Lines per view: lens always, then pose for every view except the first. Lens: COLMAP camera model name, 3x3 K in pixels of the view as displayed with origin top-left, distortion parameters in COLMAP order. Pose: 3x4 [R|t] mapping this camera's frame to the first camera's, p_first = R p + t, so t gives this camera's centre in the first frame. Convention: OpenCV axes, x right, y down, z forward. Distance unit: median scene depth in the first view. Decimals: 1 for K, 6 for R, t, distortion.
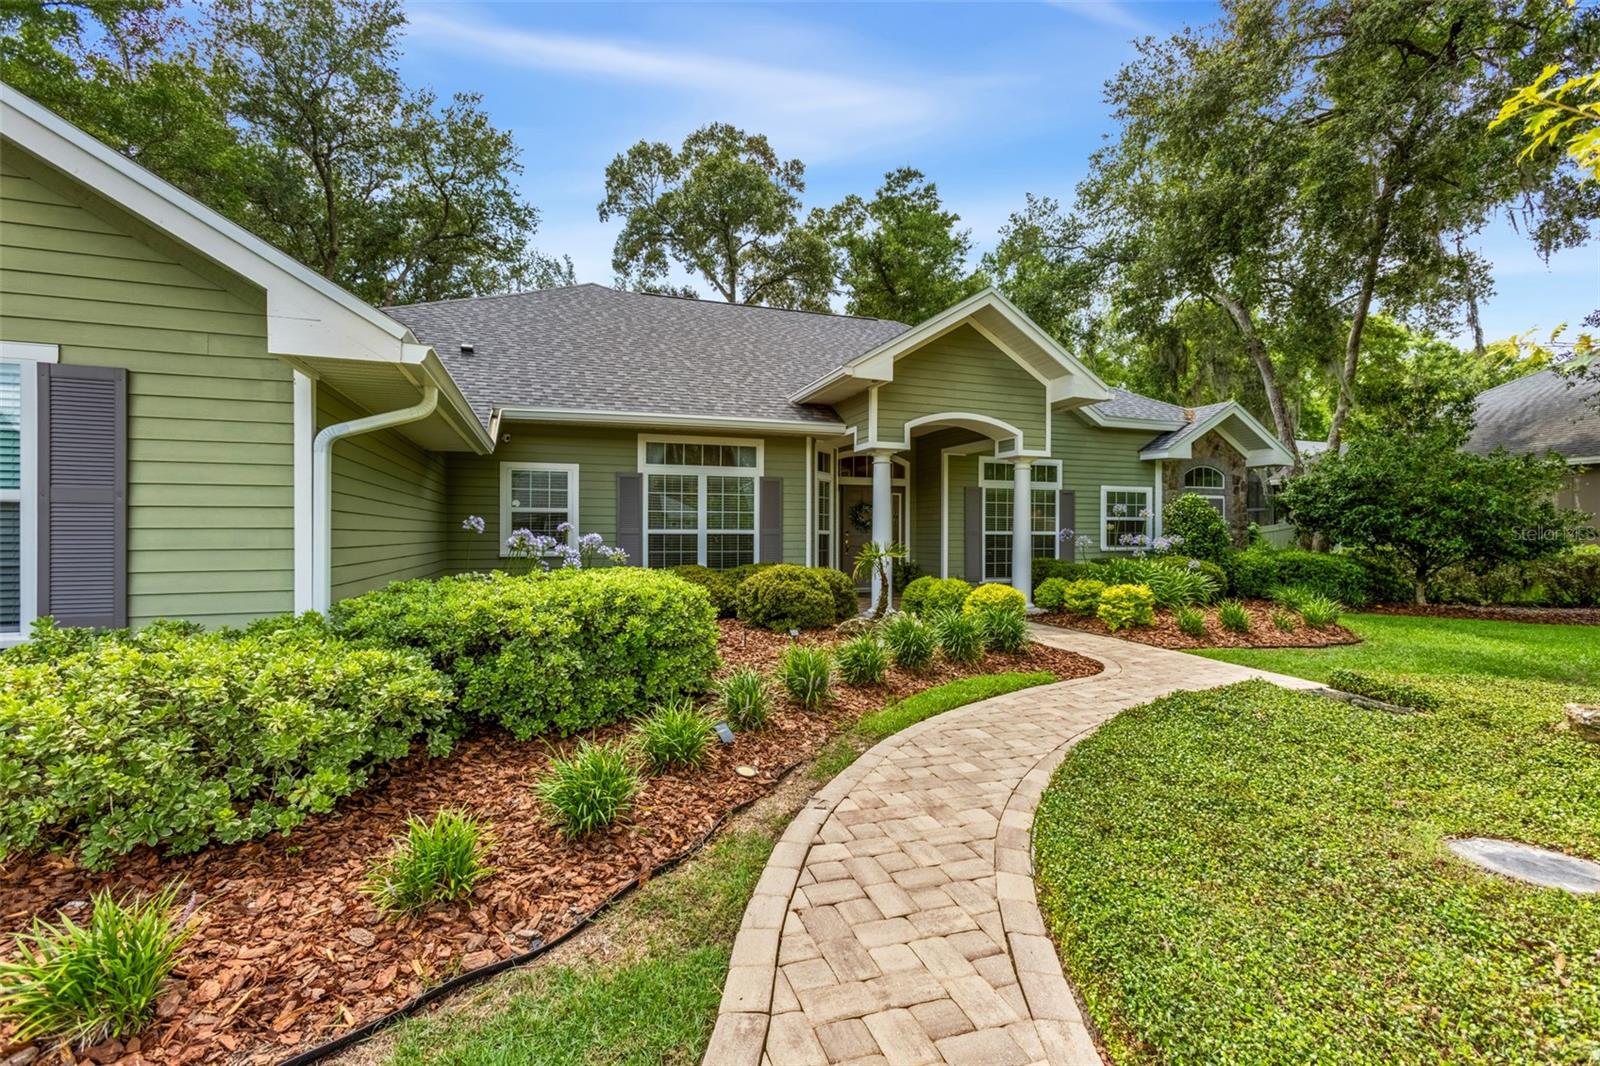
lens RADIAL K [[714.0, 0, 804.7], [0, 714.0, 542.2], [0, 0, 1]] dist [-0.011643, 0.008282]
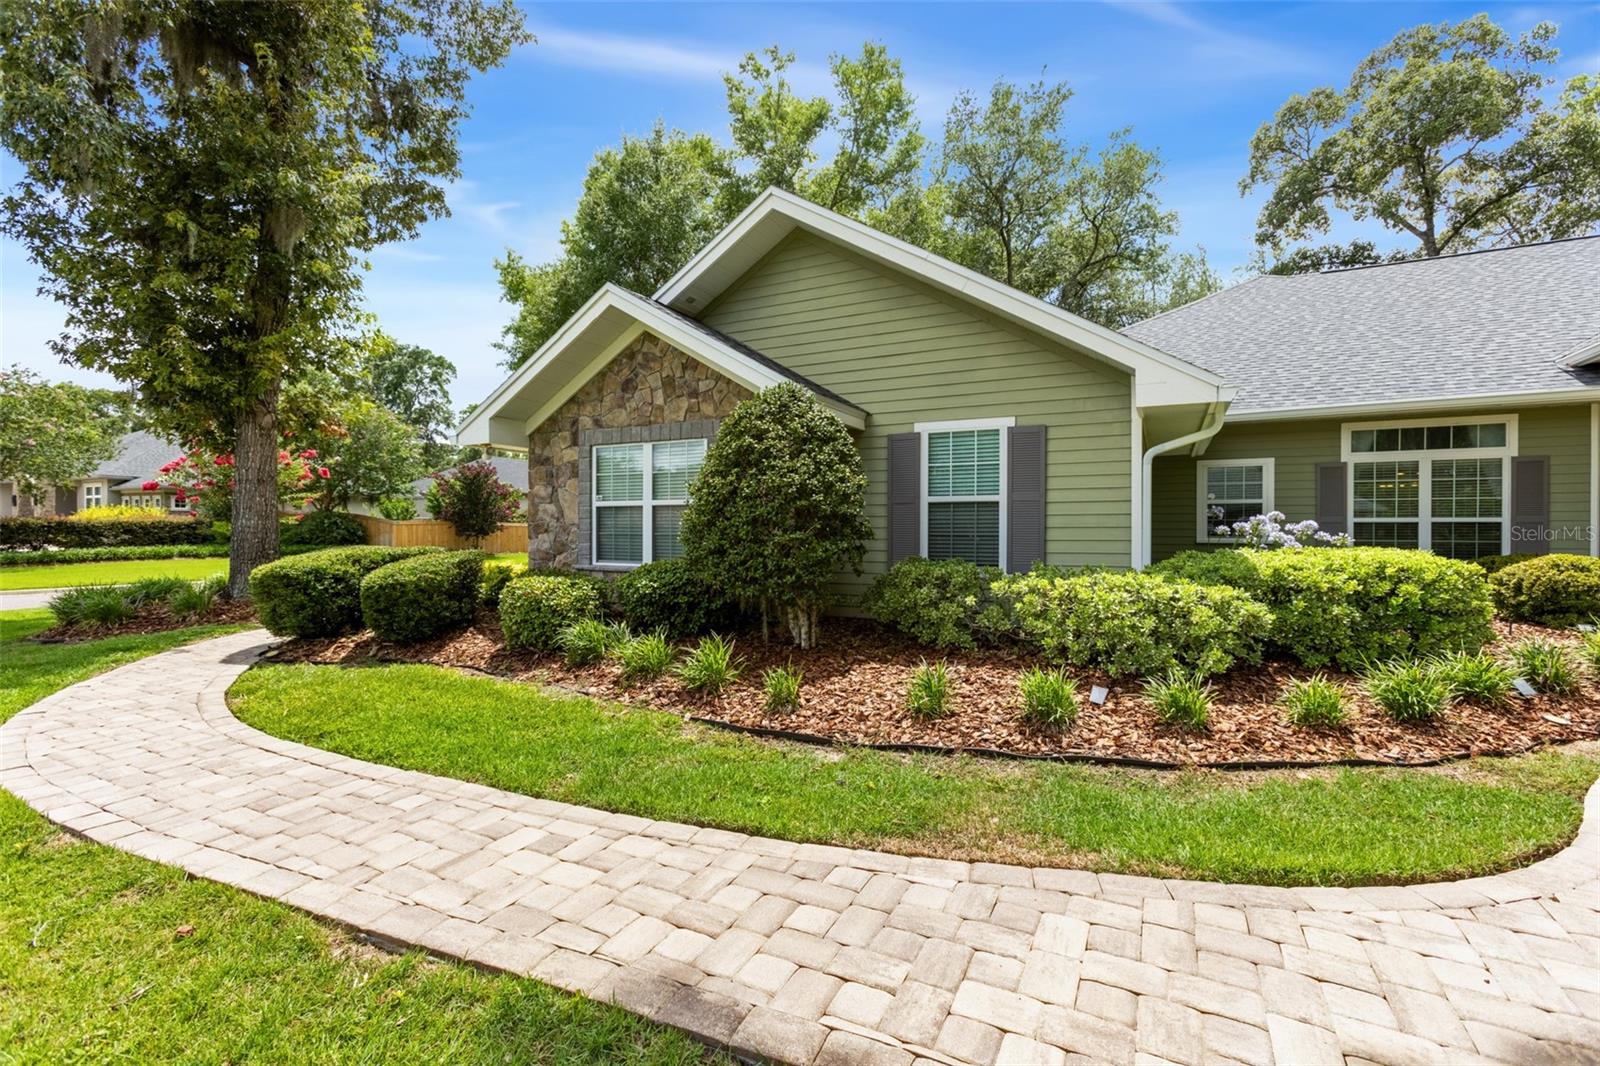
lens RADIAL K [[714.0, 0, 801.1], [0, 714.0, 525.7], [0, 0, 1]] dist [-0.011643, 0.008282]
pose [[0.688062, -0.004990, -0.725635, -0.029505], [-0.009175, 0.999837, -0.015576, 0.014123], [0.725594, 0.017375, 0.687904, -0.230319]]
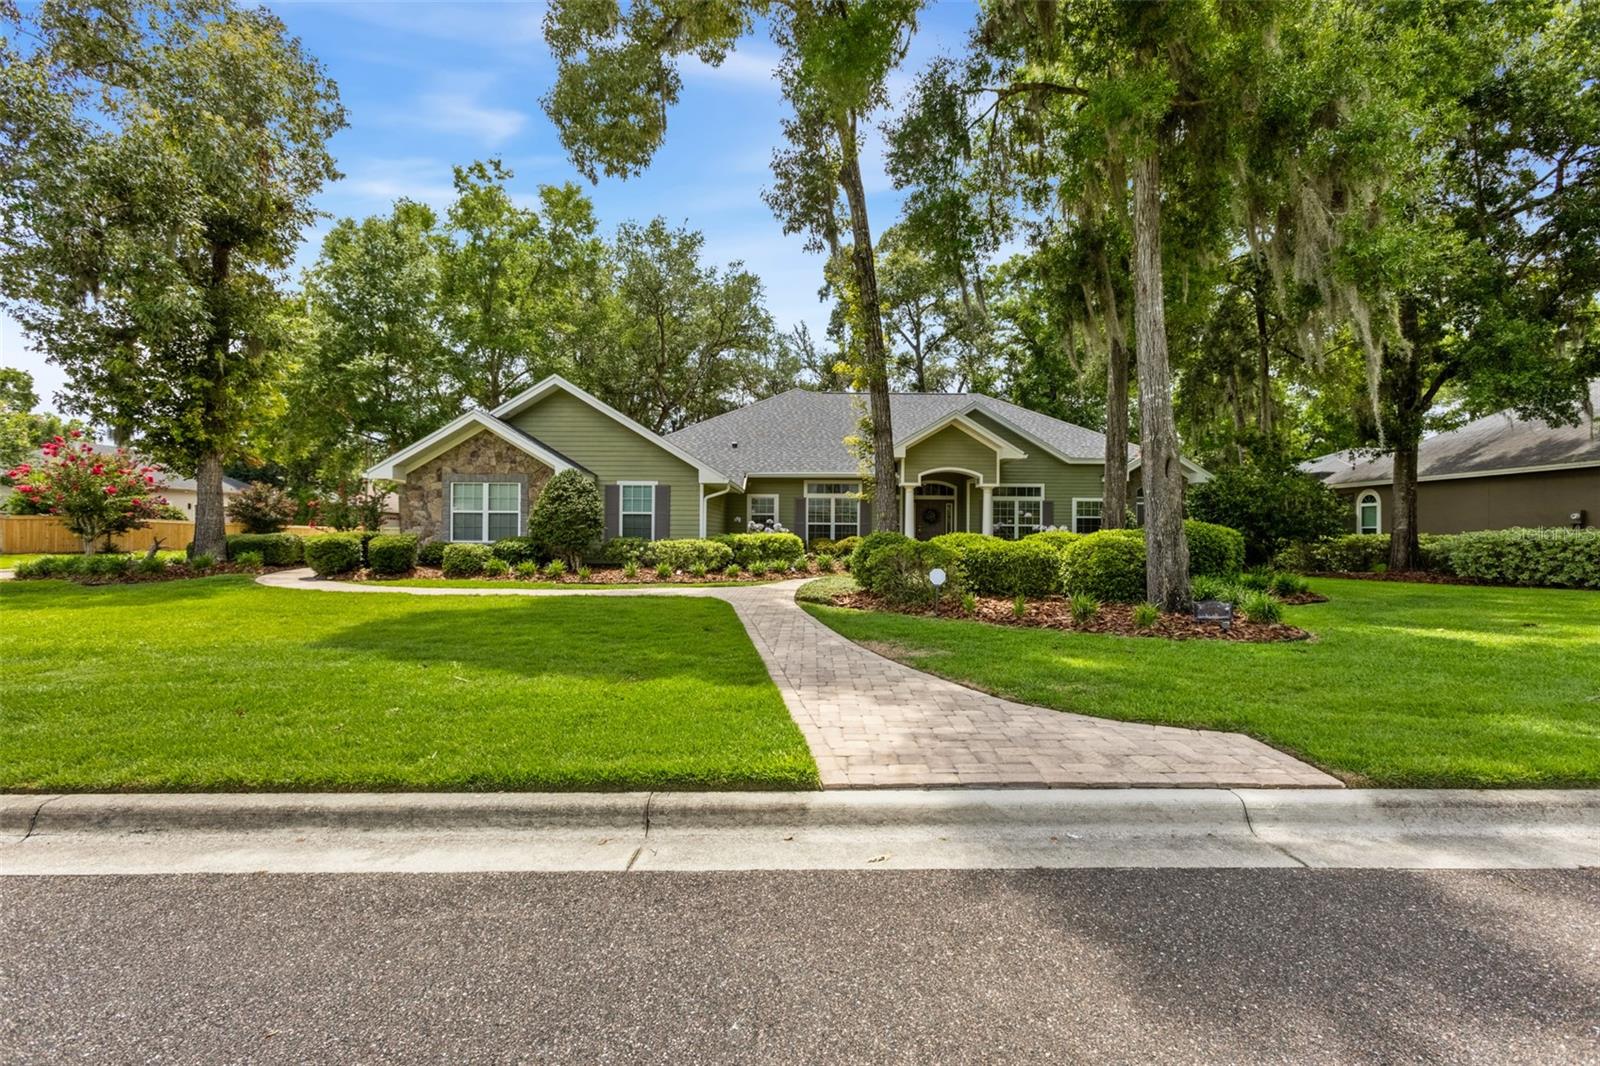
lens RADIAL K [[714.0, 0, 803.3], [0, 714.0, 527.0], [0, 0, 1]] dist [-0.011643, 0.008282]
pose [[0.944776, 0.002425, -0.327708, 0.480327], [-0.008883, 0.999795, -0.018213, 0.035852], [0.327597, 0.020118, 0.944603, -1.072324]]
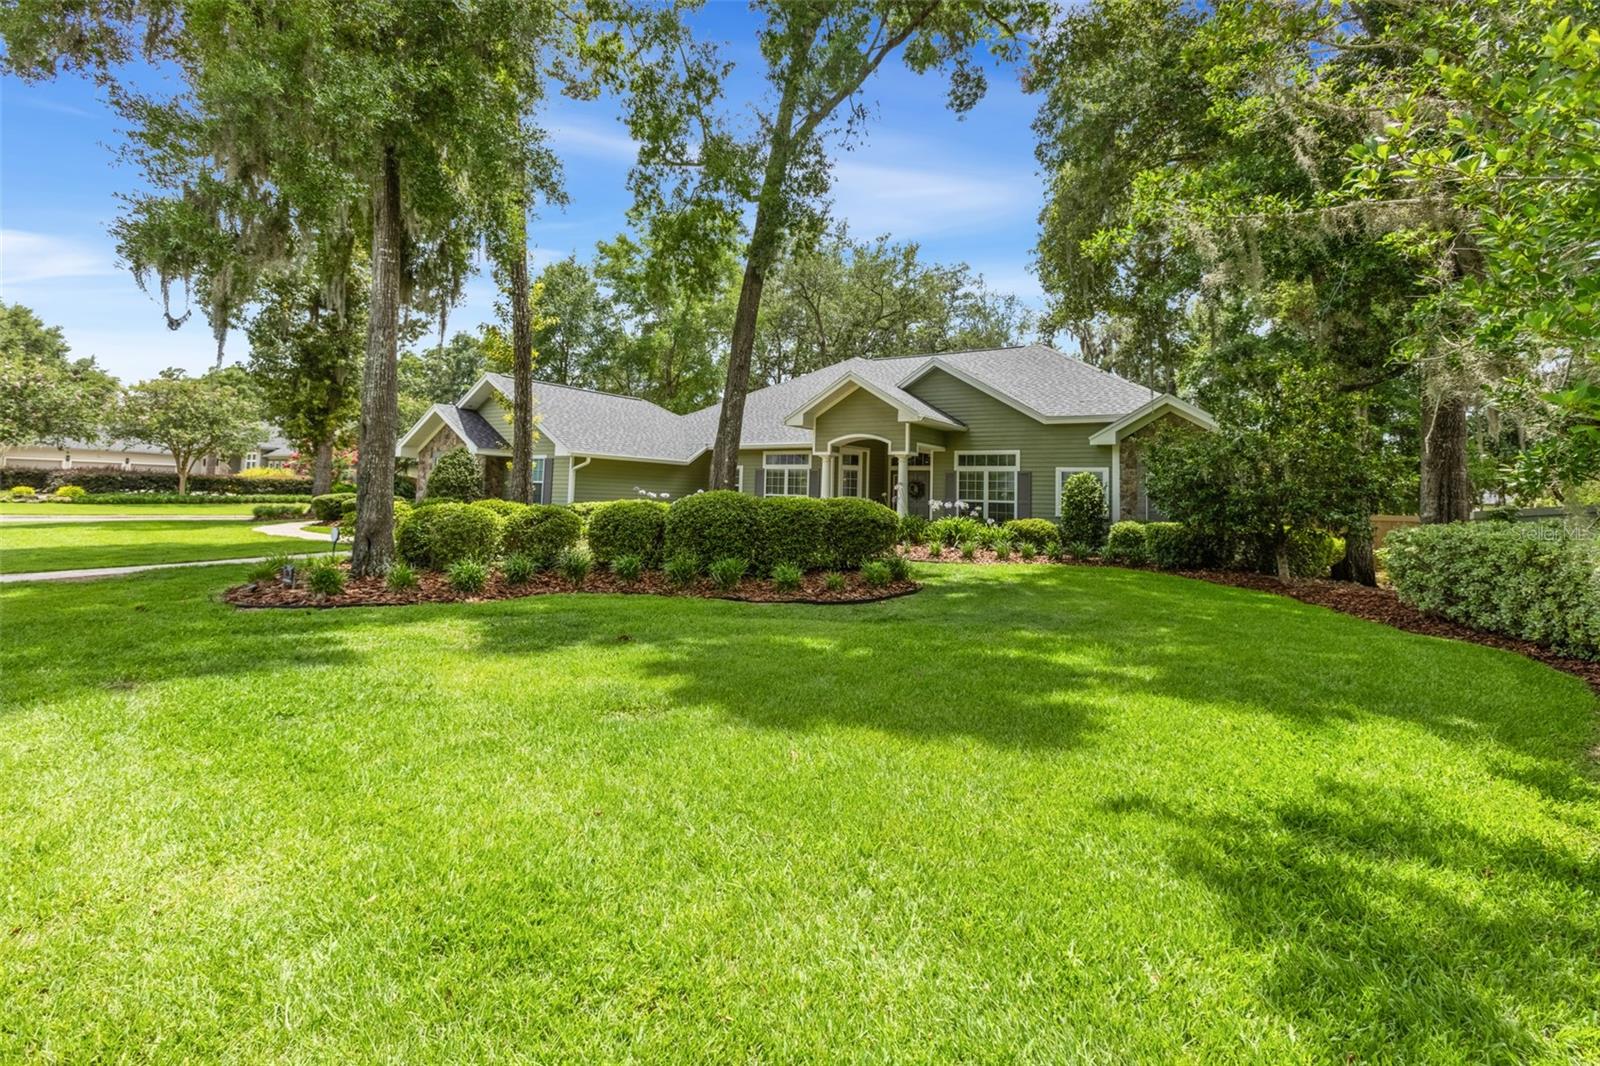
lens RADIAL K [[714.0, 0, 788.7], [0, 714.0, 432.7], [0, 0, 1]] dist [-0.011643, 0.008282]
pose [[0.593026, -0.058996, -0.803019, 1.573188], [-0.039537, 0.993975, -0.102224, 0.017416], [0.804212, 0.092371, 0.587121, -0.266423]]
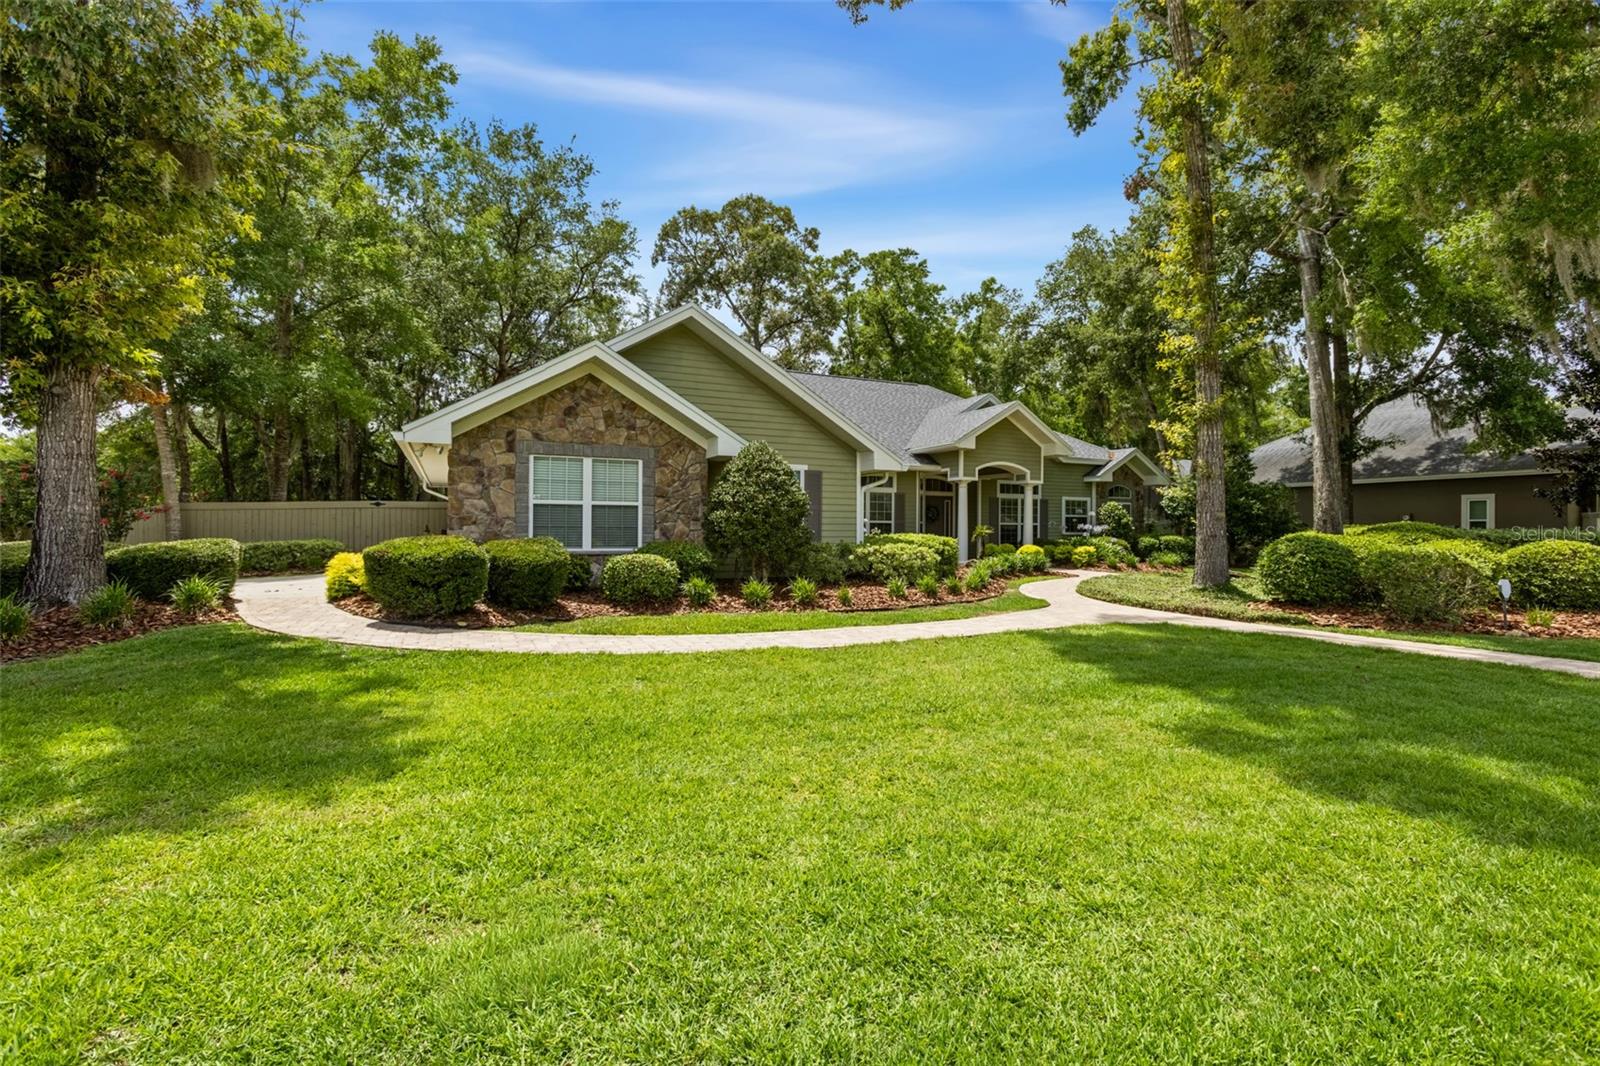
lens RADIAL K [[714.0, 0, 811.5], [0, 714.0, 530.4], [0, 0, 1]] dist [-0.011643, 0.008282]
pose [[0.994954, 0.007070, 0.100081, -0.470584], [-0.006368, 0.999953, -0.007327, 0.024142], [-0.100129, 0.006652, 0.994952, -0.856211]]
